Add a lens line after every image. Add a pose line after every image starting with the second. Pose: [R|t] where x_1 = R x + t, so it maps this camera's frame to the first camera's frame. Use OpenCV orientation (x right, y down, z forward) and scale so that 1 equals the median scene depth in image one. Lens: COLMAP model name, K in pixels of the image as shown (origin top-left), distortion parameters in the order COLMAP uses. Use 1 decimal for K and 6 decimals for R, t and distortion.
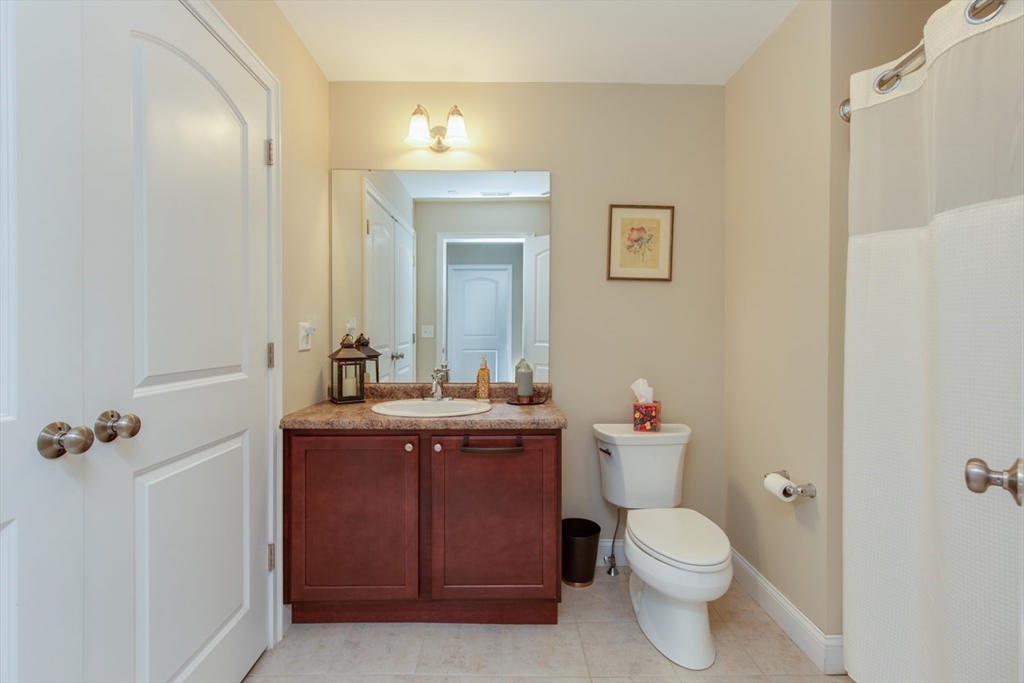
lens RADIAL K [[500.3, 0, 514.5], [0, 500.3, 337.9], [0, 0, 1]] dist [0.013471, -0.000103]
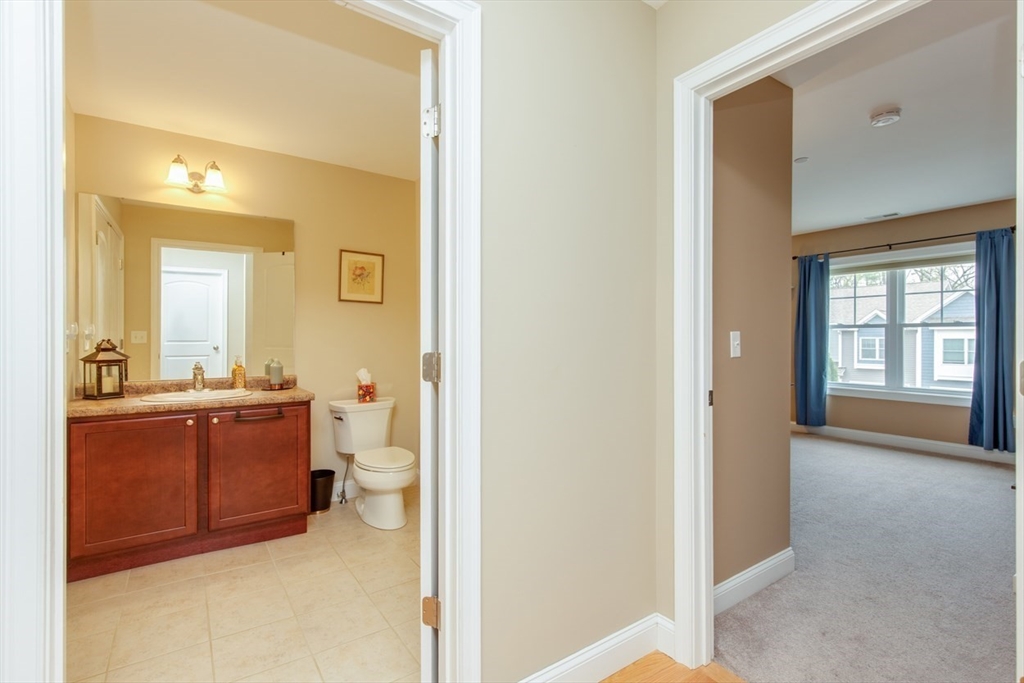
lens RADIAL K [[471.4, 0, 515.8], [0, 471.4, 339.3], [0, 0, 1]] dist [0.004782, 0.000005]
pose [[0.843706, -0.004031, 0.536790, -0.122891], [0.008160, 0.999953, -0.005316, 0.005535], [-0.536743, 0.008866, 0.843699, -0.453572]]
